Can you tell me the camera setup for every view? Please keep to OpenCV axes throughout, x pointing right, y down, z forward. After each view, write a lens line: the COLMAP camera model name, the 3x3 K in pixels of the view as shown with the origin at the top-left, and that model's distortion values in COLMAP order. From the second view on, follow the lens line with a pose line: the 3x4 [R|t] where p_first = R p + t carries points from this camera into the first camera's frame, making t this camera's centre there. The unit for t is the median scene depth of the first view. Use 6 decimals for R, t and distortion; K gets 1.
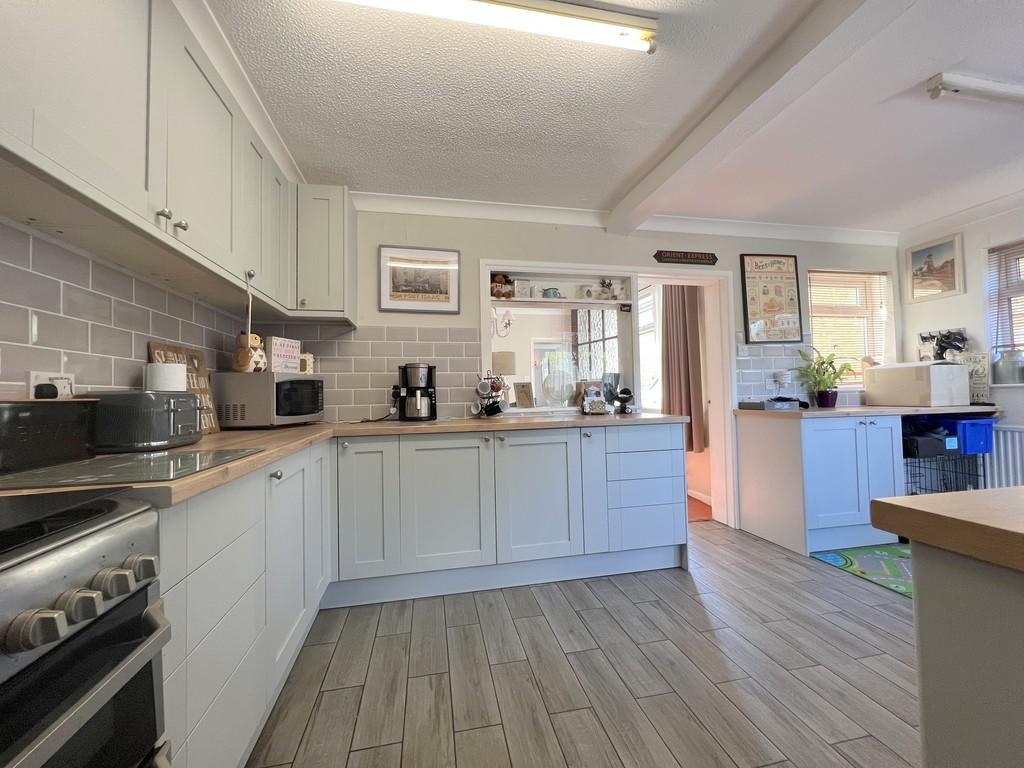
lens RADIAL K [[409.6, 0, 511.1], [0, 409.6, 381.9], [0, 0, 1]] dist [0.001216, 0.000114]
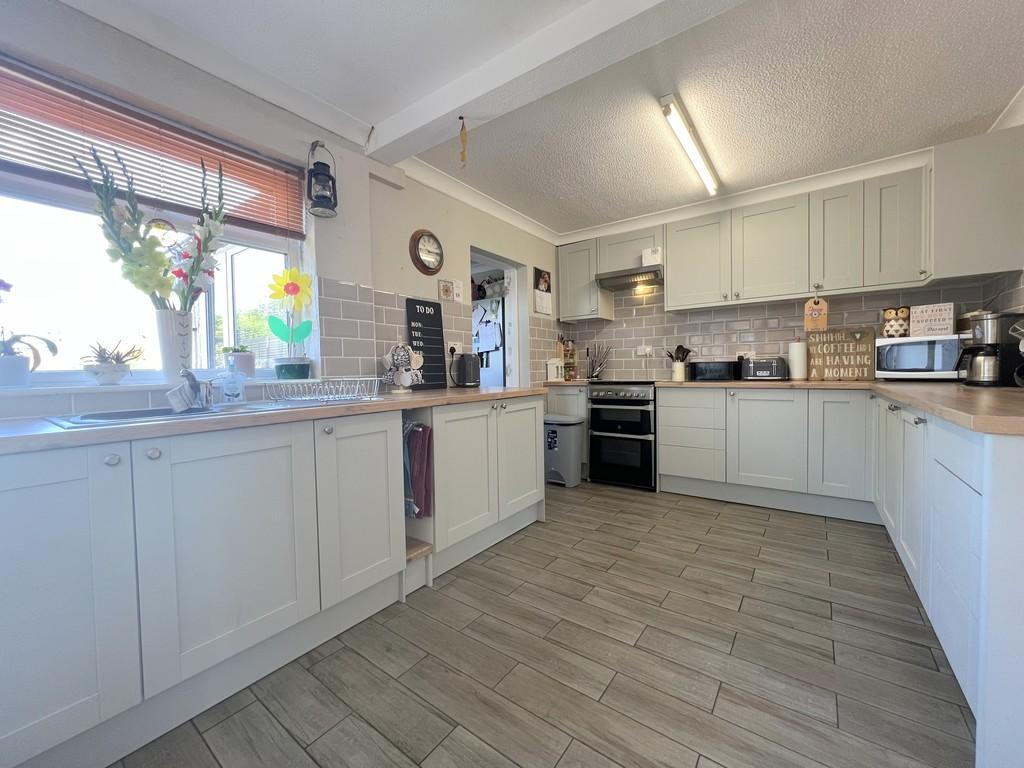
lens RADIAL K [[409.6, 0, 510.7], [0, 409.6, 381.1], [0, 0, 1]] dist [0.001216, 0.000114]
pose [[-0.741871, 0.053531, -0.668403, 1.556243], [0.052737, 0.998379, 0.021425, 0.028694], [0.668466, -0.019355, -0.743491, 1.508319]]
